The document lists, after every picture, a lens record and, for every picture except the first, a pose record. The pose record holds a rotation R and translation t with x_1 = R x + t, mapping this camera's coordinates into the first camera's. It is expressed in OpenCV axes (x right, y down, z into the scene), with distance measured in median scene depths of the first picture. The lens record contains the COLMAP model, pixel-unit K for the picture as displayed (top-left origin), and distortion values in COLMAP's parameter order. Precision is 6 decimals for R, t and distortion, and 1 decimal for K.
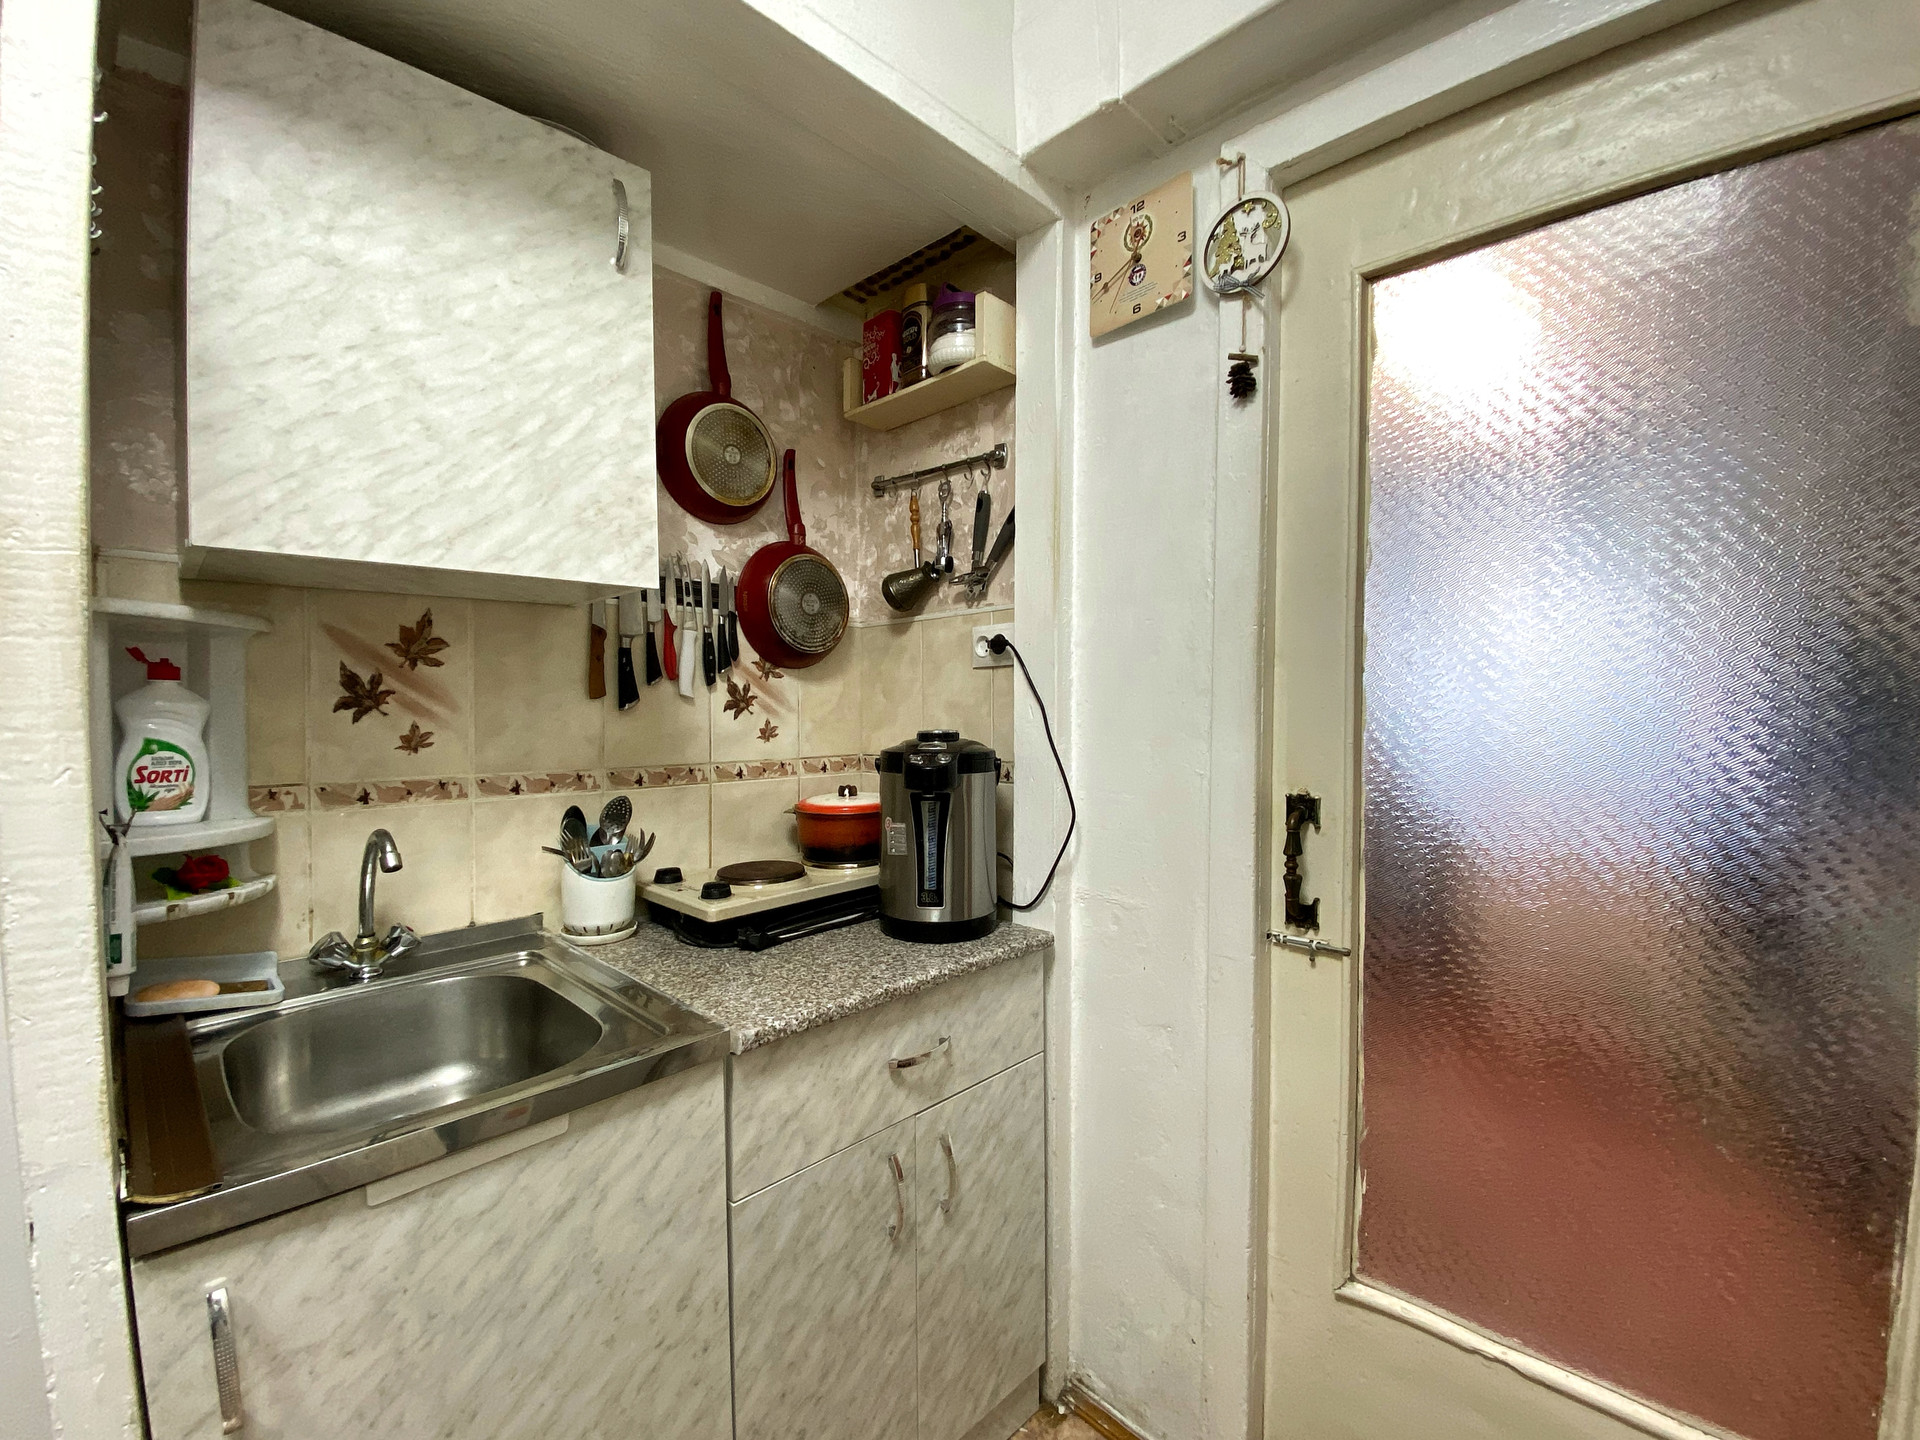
lens RADIAL K [[807.9, 0, 960.0], [0, 807.9, 720.0], [0, 0, 1]] dist [0.035153, -0.029272]
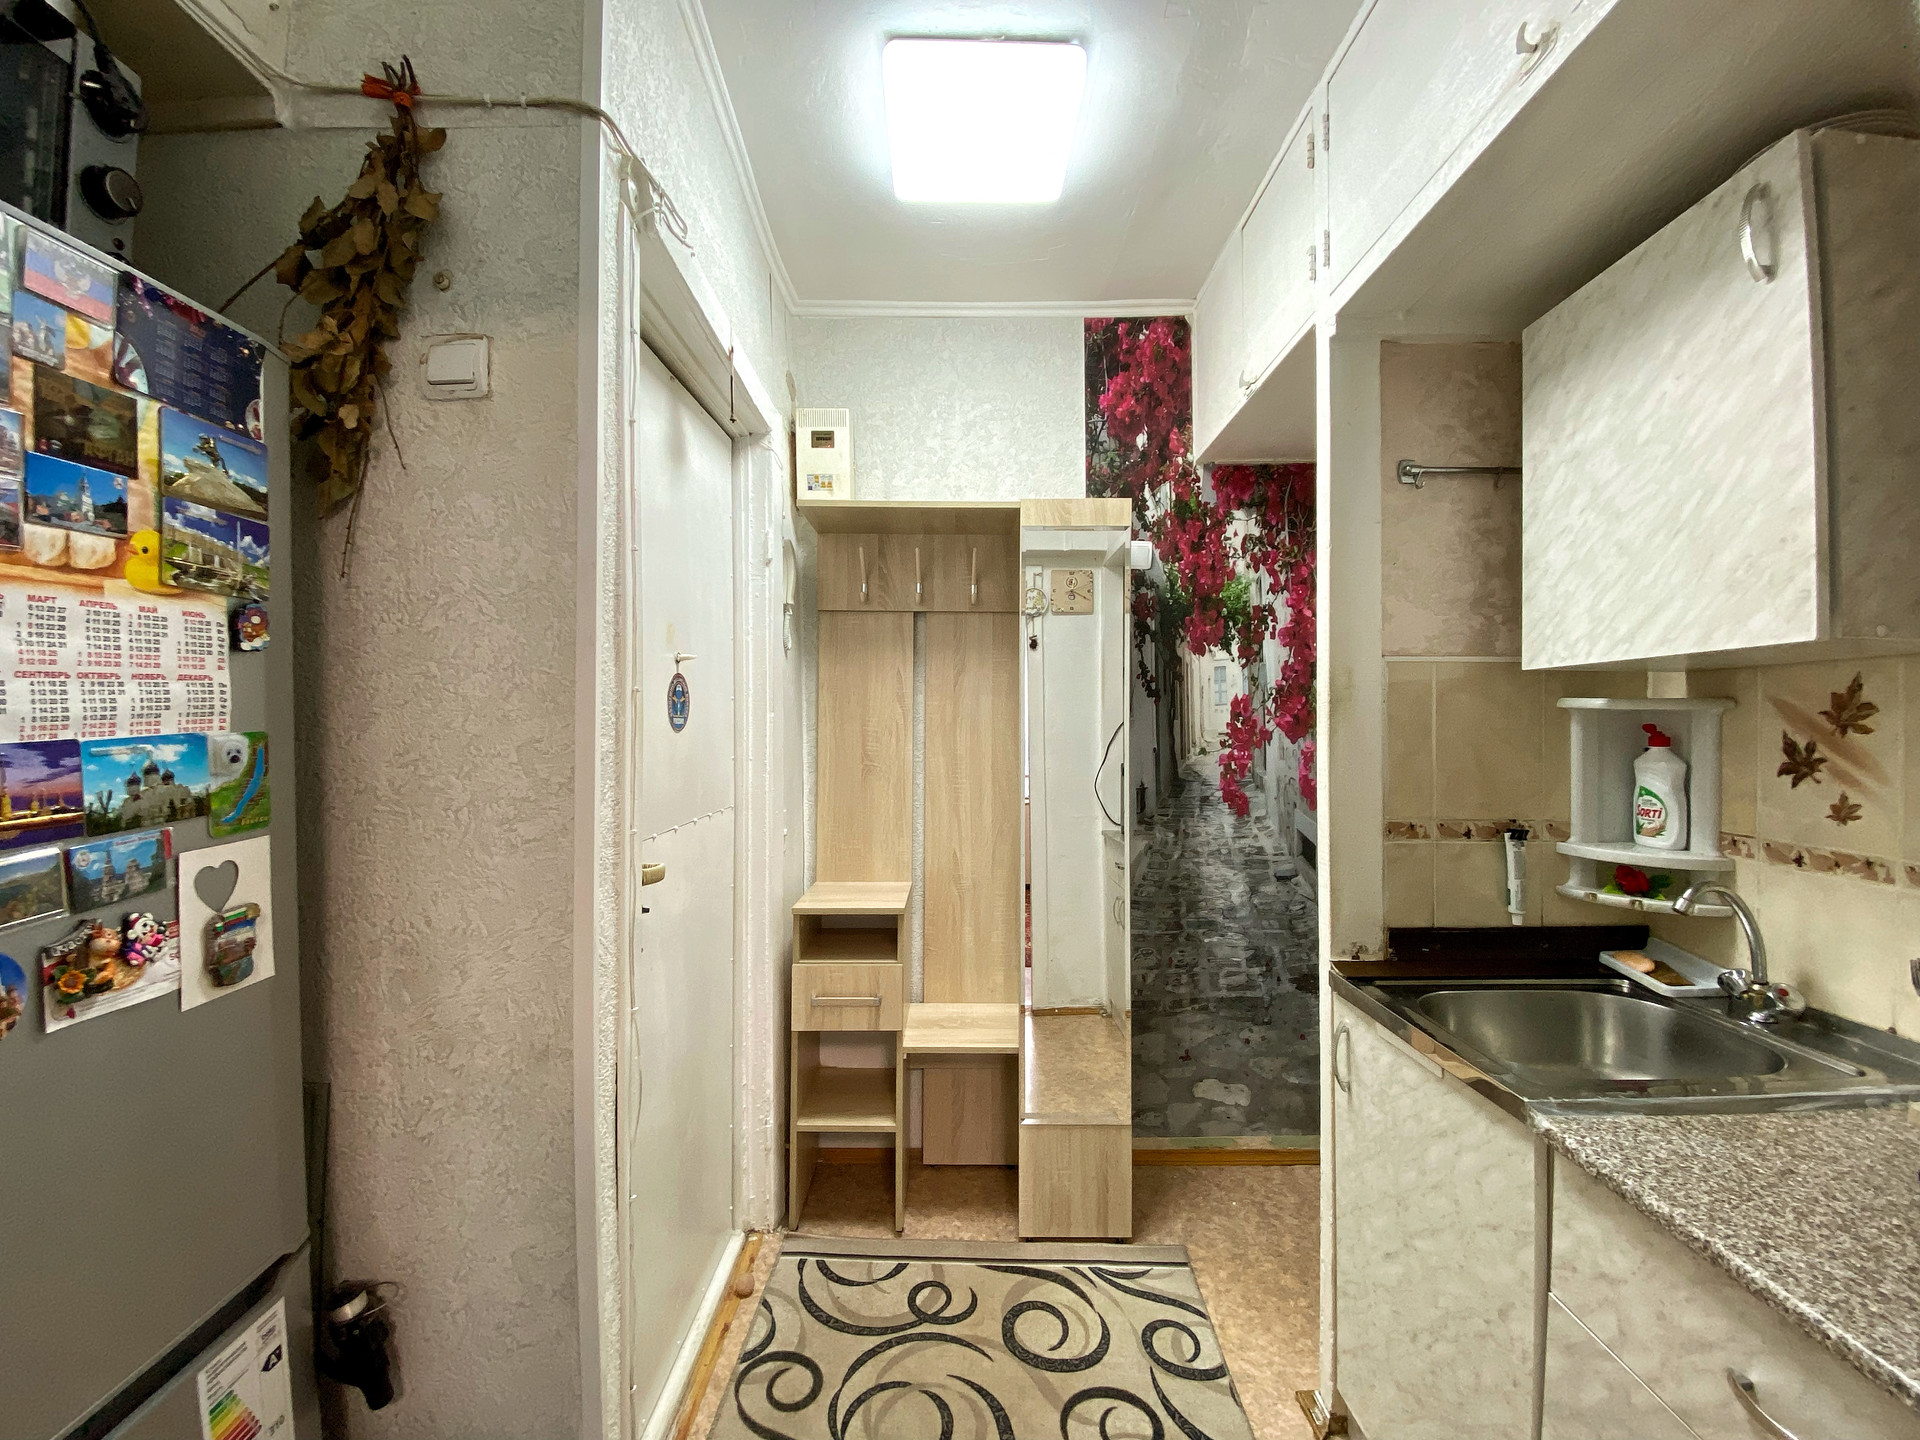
lens RADIAL K [[781.9, 0, 960.0], [0, 781.9, 720.0], [0, 0, 1]] dist [0.027582, -0.023330]
pose [[-0.718109, 0.000829, -0.695930, 0.737368], [-0.013790, 0.999786, 0.015421, -0.084802], [0.695794, 0.020671, -0.717944, 0.966409]]
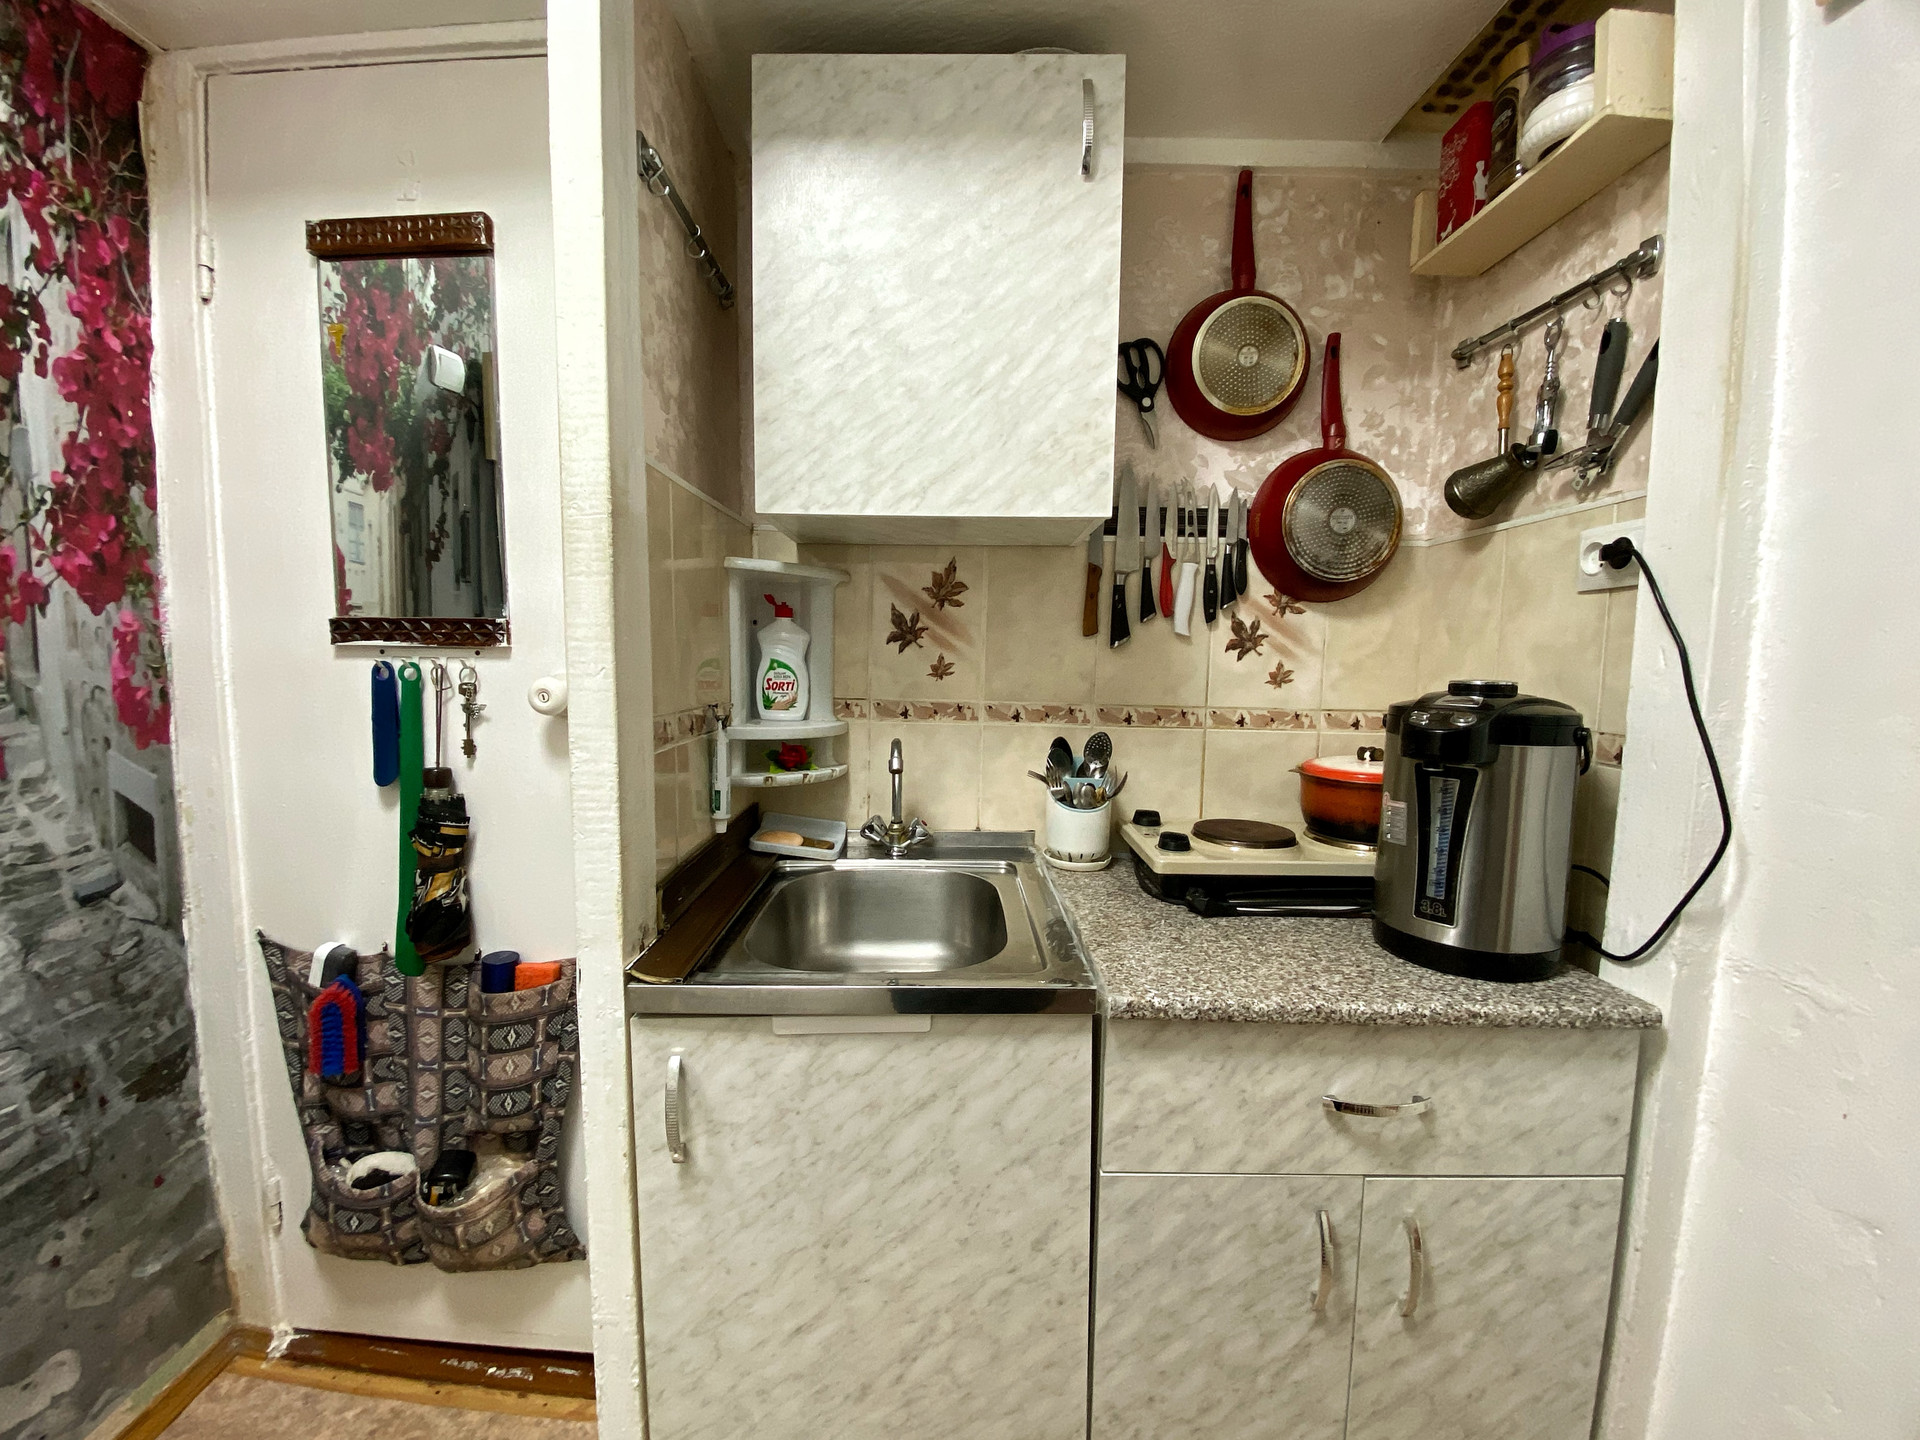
lens RADIAL K [[781.9, 0, 960.0], [0, 781.9, 720.0], [0, 0, 1]] dist [0.027582, -0.023330]
pose [[0.705254, 0.077941, -0.704657, 0.167549], [-0.033230, 0.996480, 0.076961, 0.011039], [0.708175, -0.030862, 0.705362, 0.220332]]
